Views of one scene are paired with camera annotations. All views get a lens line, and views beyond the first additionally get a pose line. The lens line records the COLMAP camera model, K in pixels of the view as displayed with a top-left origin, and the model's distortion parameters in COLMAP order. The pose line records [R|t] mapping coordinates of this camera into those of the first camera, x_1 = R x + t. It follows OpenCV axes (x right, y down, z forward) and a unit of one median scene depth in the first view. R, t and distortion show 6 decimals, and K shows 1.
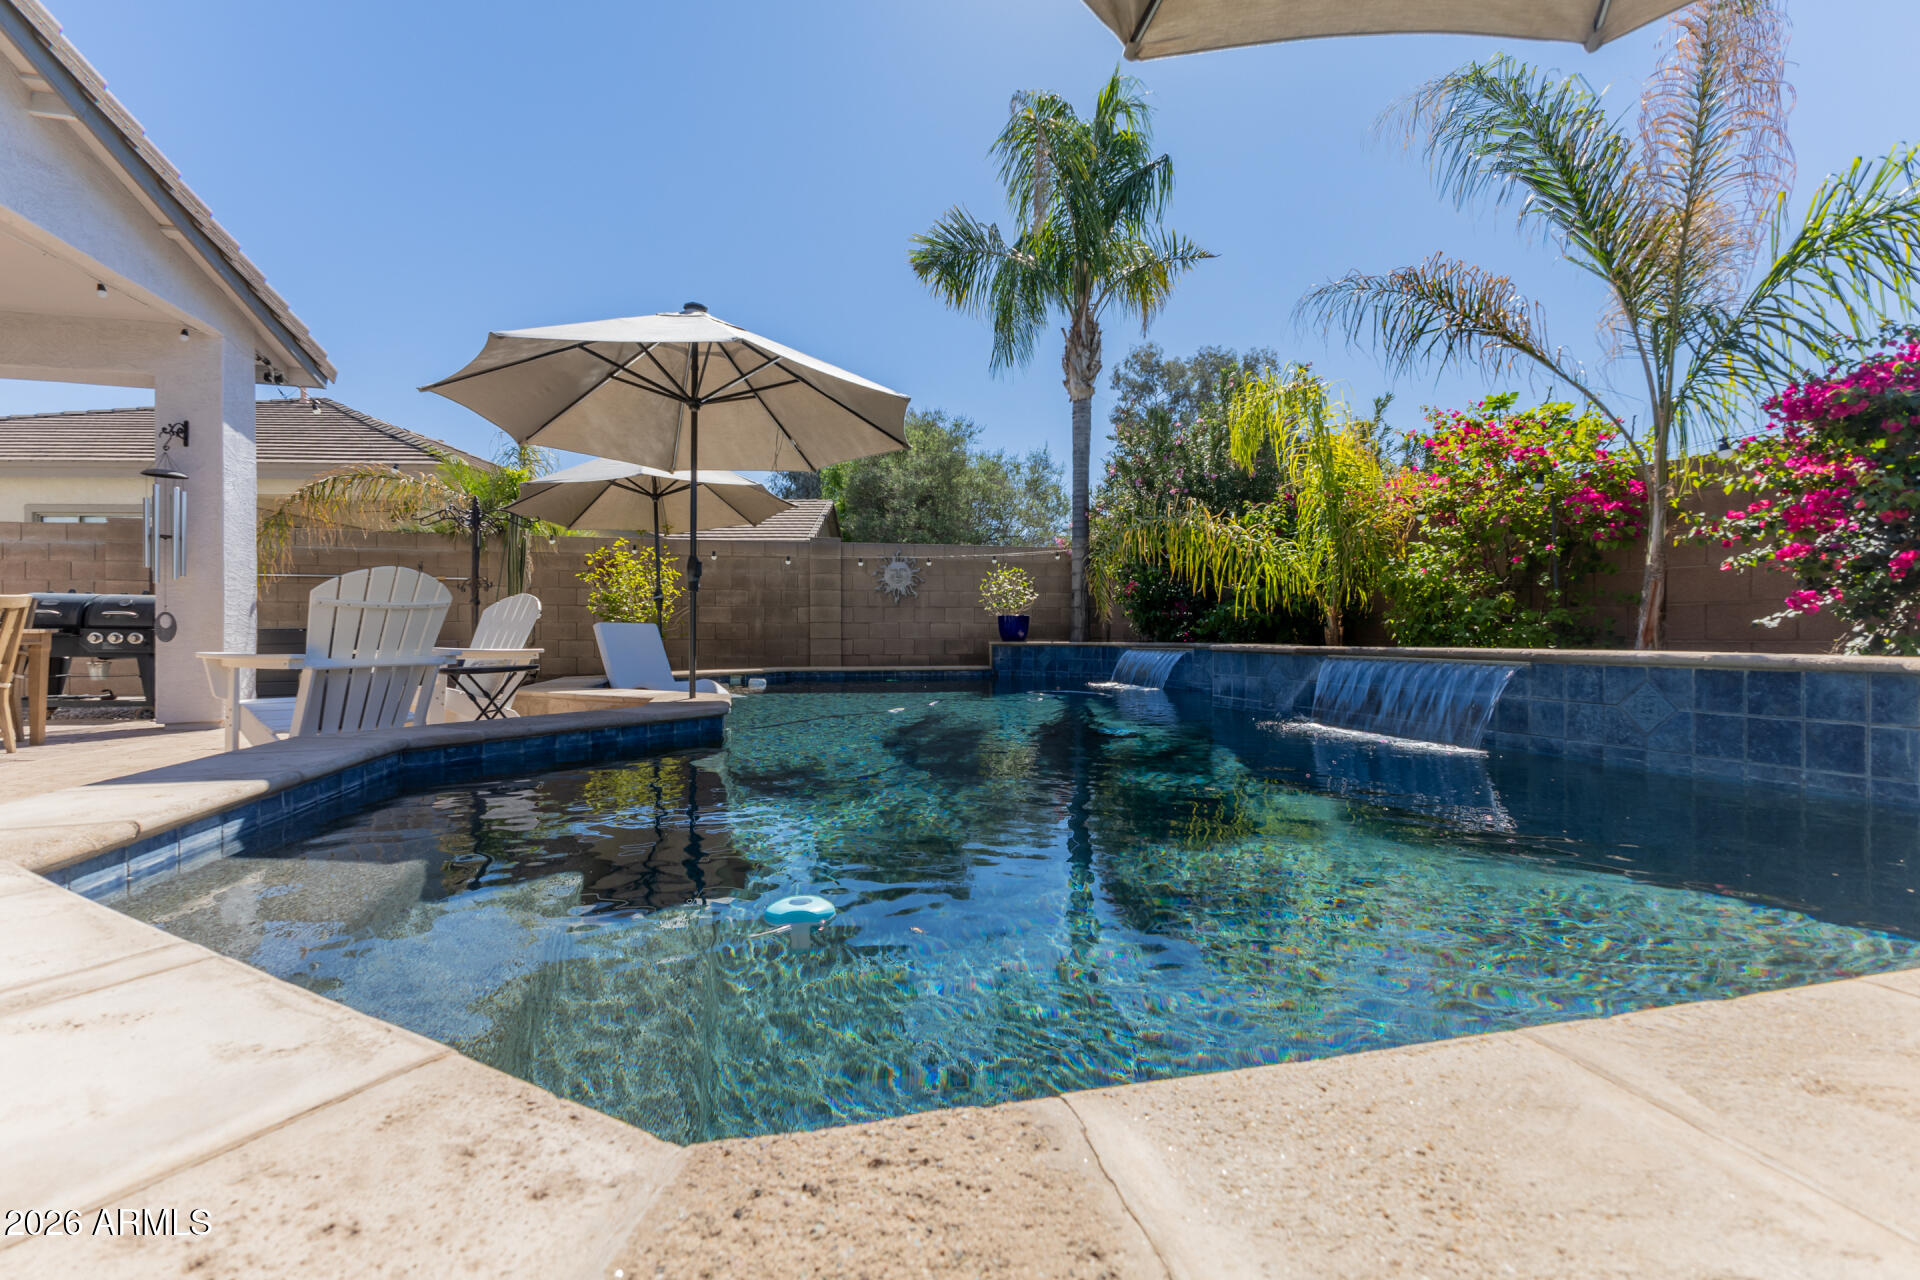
lens RADIAL K [[824.2, 0, 953.9], [0, 824.2, 637.8], [0, 0, 1]] dist [0.012740, -0.000207]
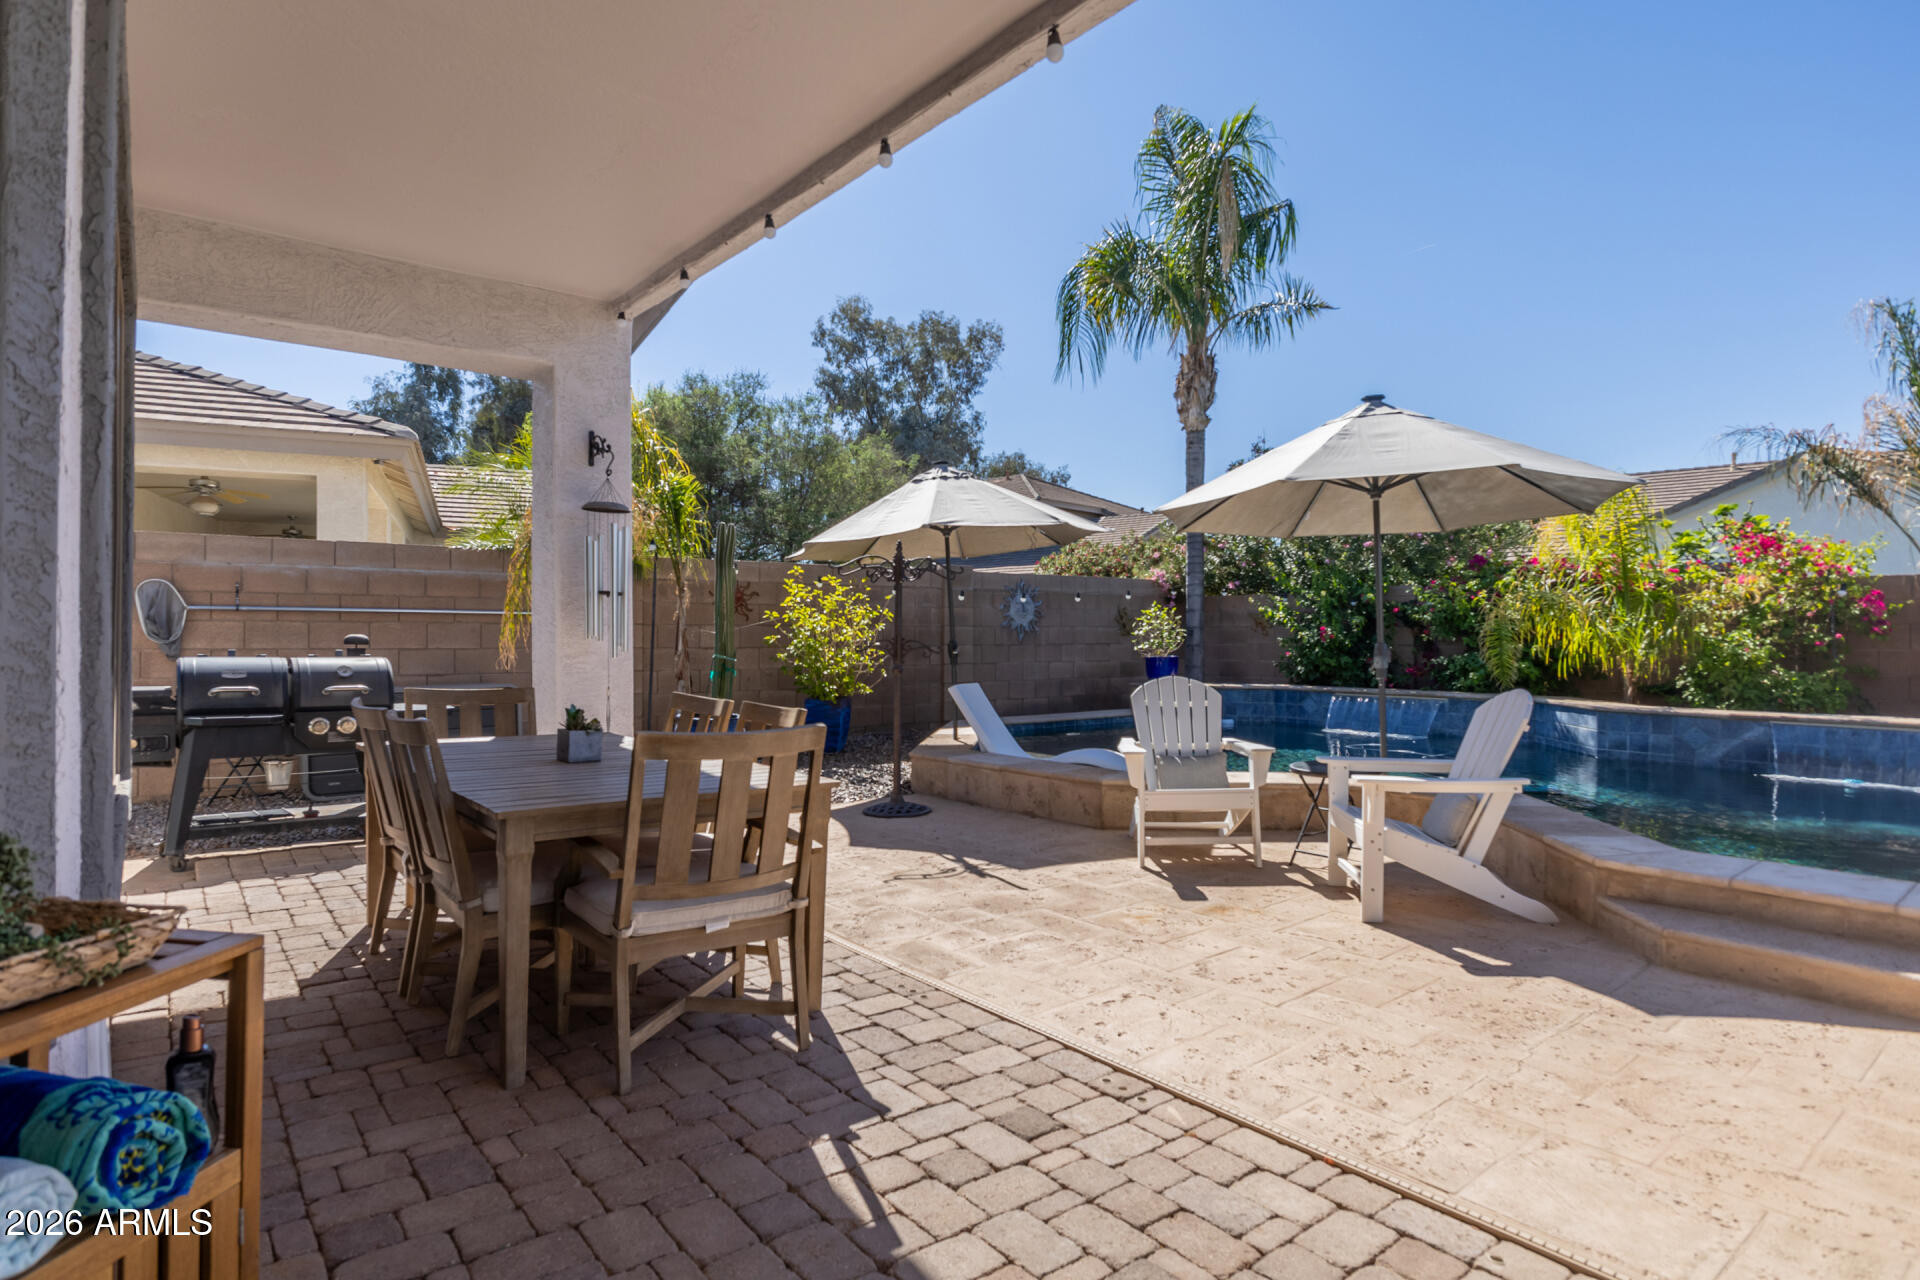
lens RADIAL K [[1018.5, 0, 960.0], [0, 1018.5, 640.0], [0, 0, 1]] dist [-0.009261, -0.000313]
pose [[0.912039, 0.001003, 0.410102, -0.622301], [-0.002531, 0.999992, 0.003184, -0.050491], [-0.410095, -0.003941, 0.912034, 0.033685]]
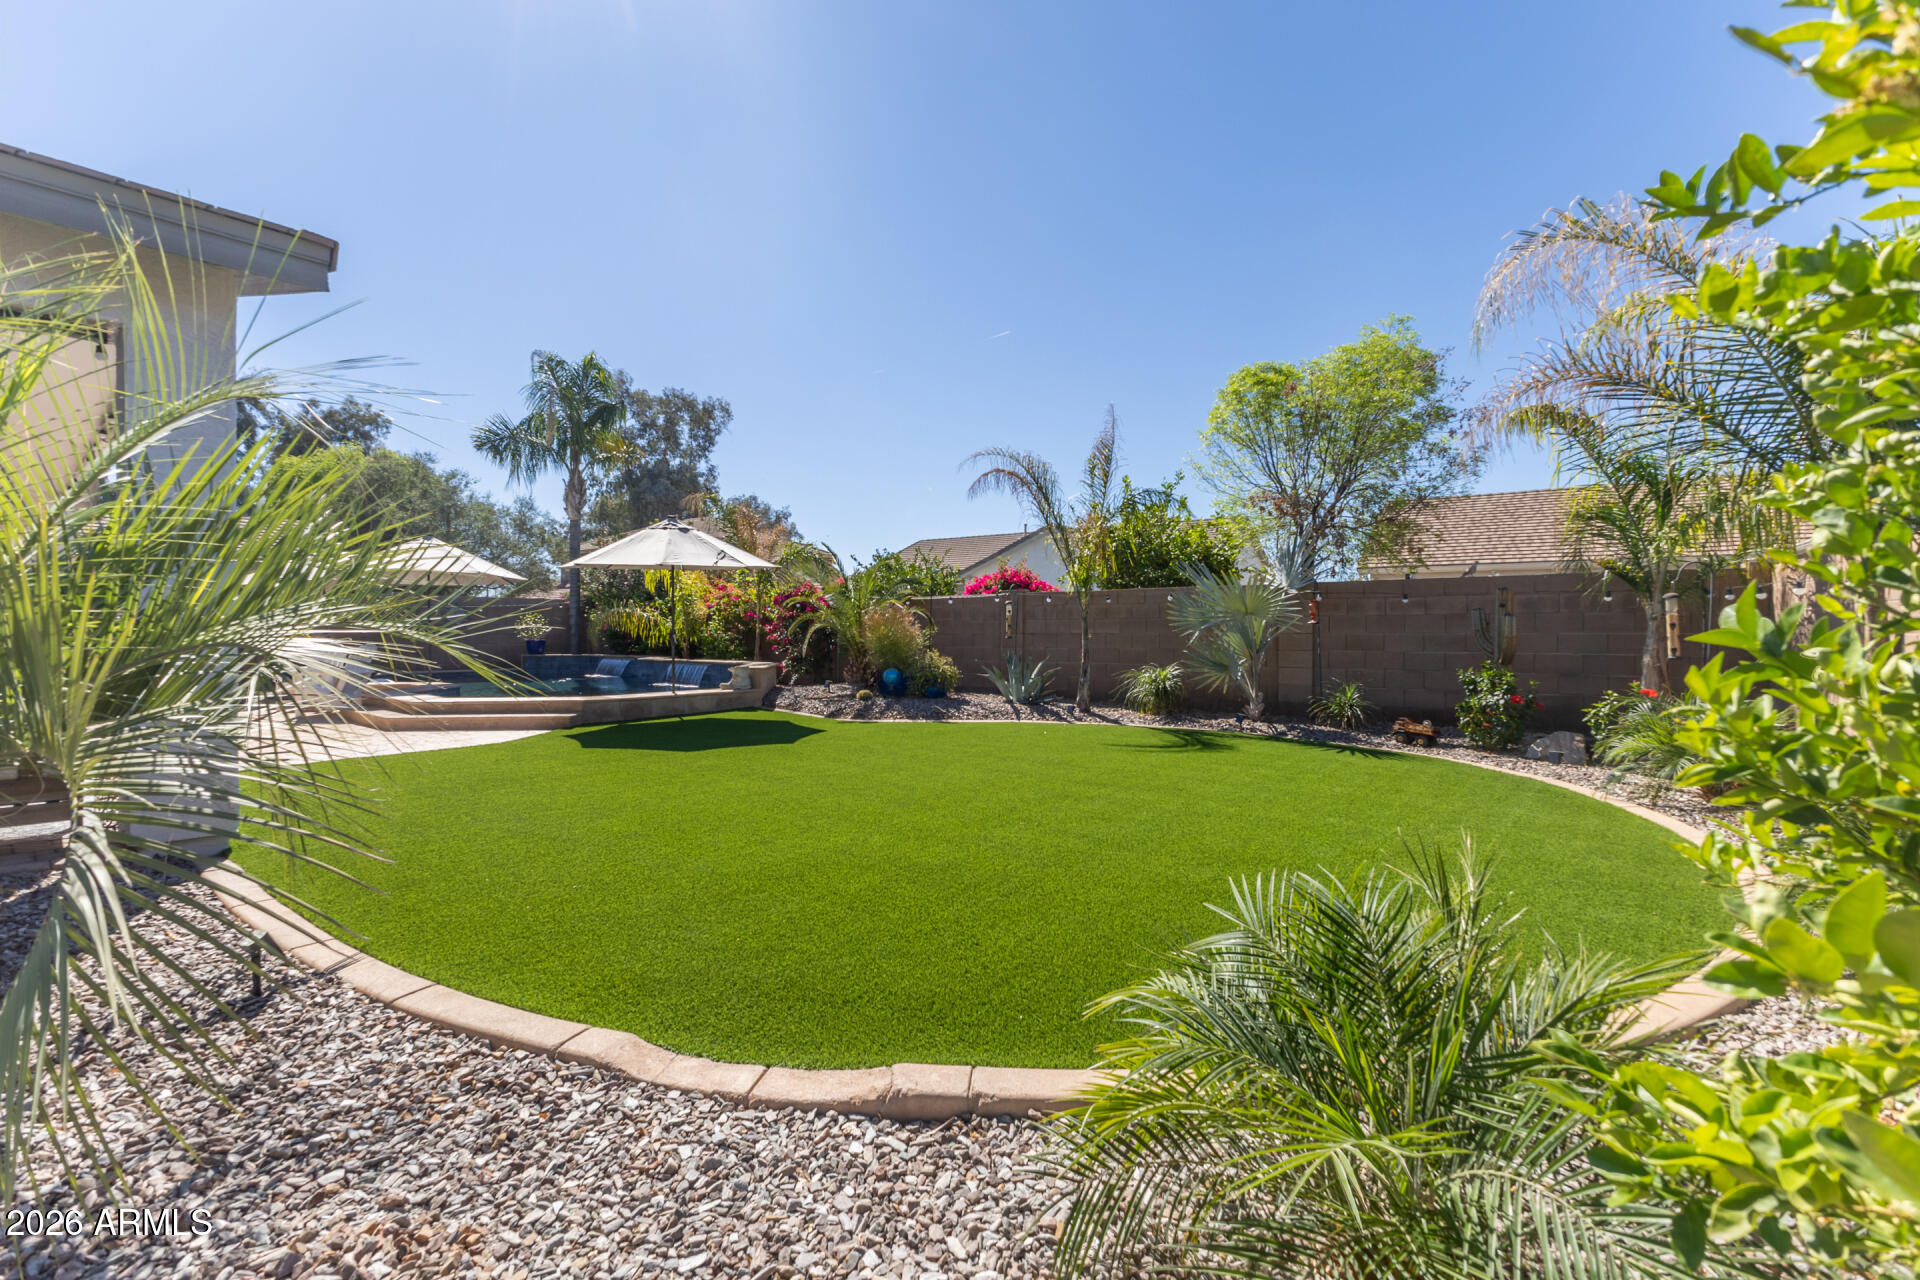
lens RADIAL K [[824.2, 0, 953.9], [0, 824.2, 637.8], [0, 0, 1]] dist [0.012740, -0.000207]
pose [[0.816516, 0.000137, 0.577323, -0.230163], [-0.002247, 0.999993, 0.002941, -0.038959], [-0.577319, -0.003698, 0.816510, -1.036912]]
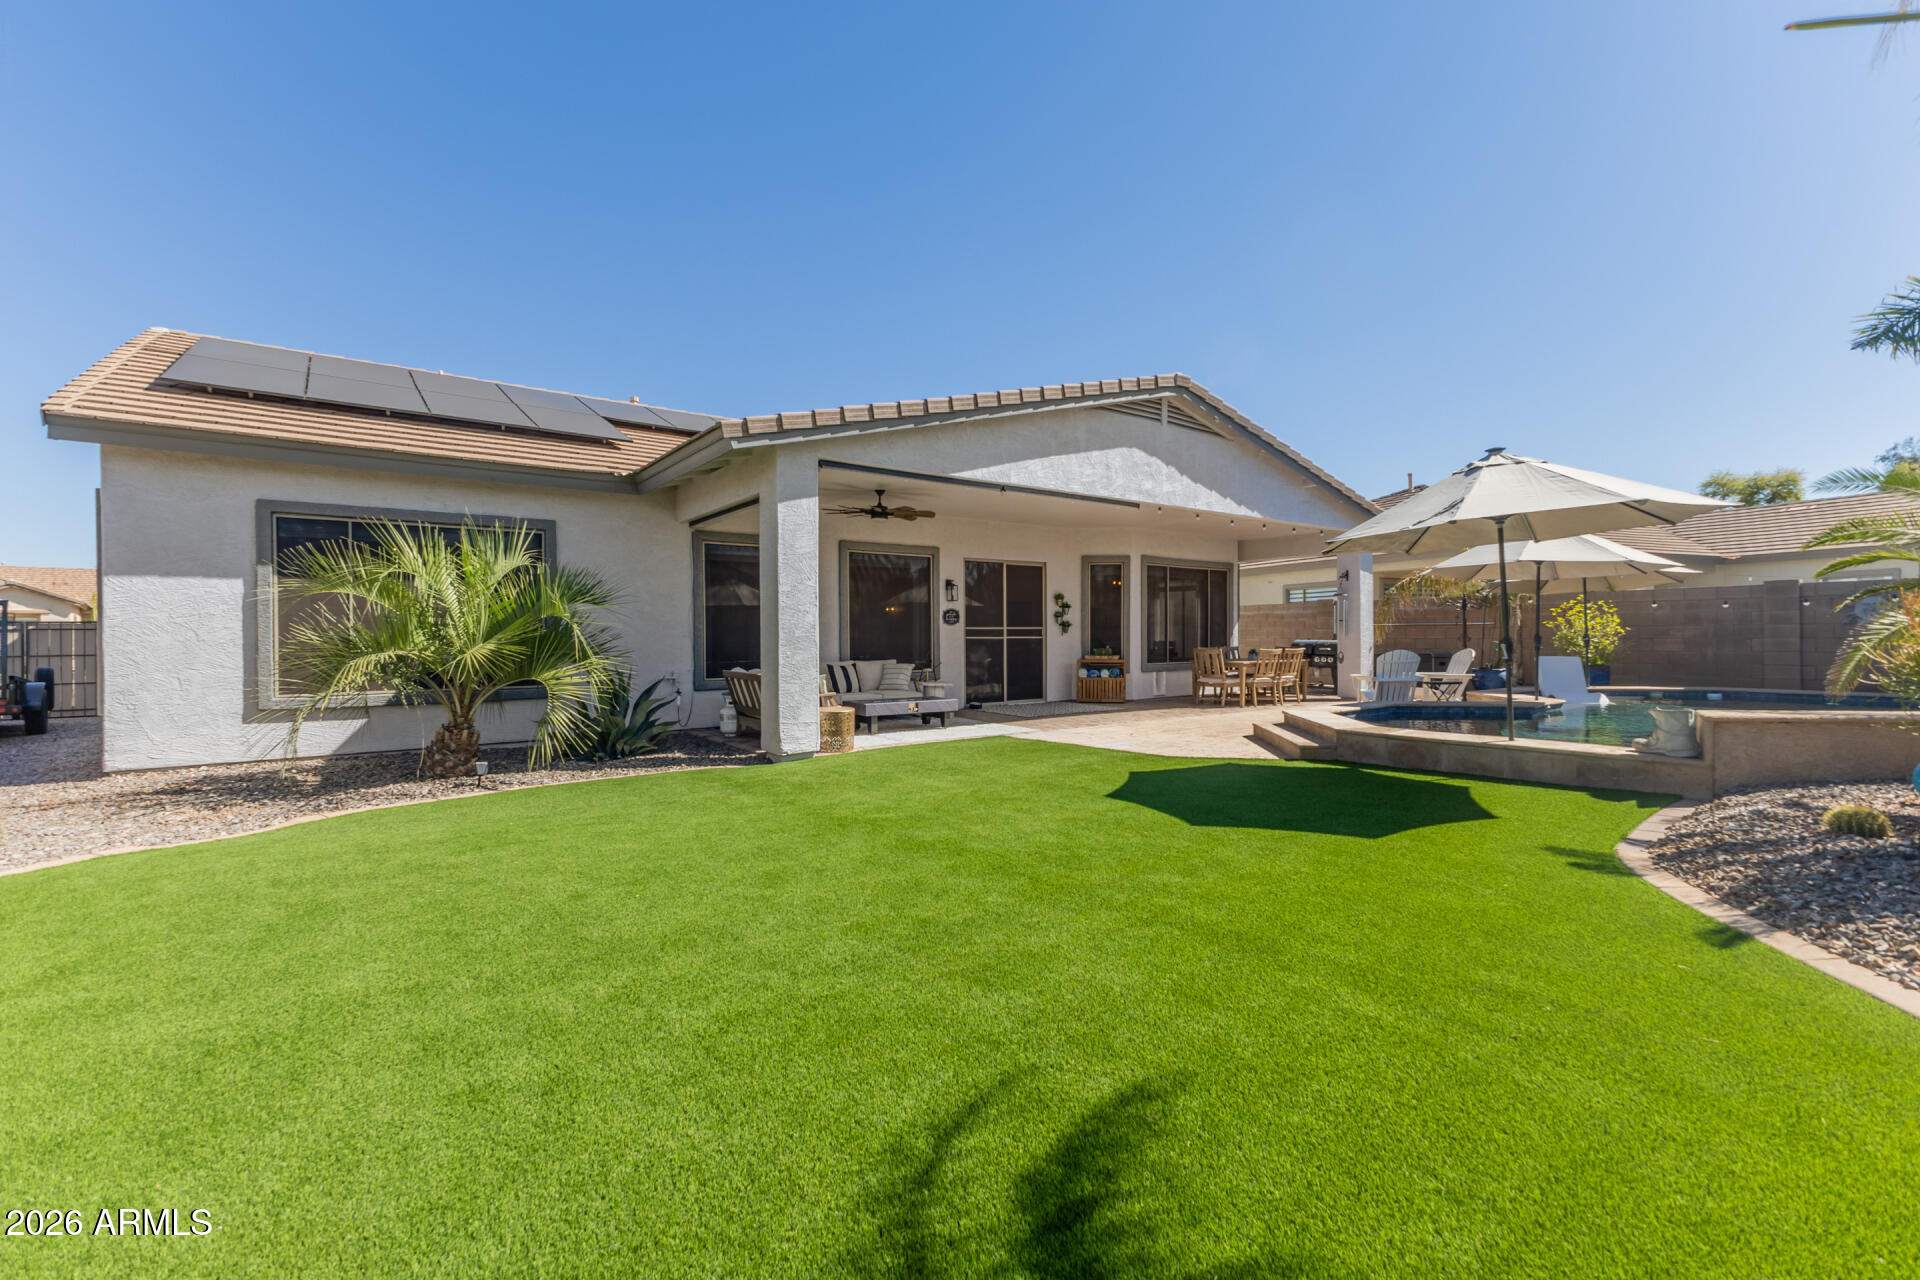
lens RADIAL K [[824.2, 0, 953.9], [0, 824.2, 637.8], [0, 0, 1]] dist [0.012740, -0.000207]
pose [[0.370520, -0.003553, -0.928818, 0.521737], [0.007063, 0.999975, -0.001007, -0.045156], [0.928798, -0.006187, 0.370536, -0.561430]]
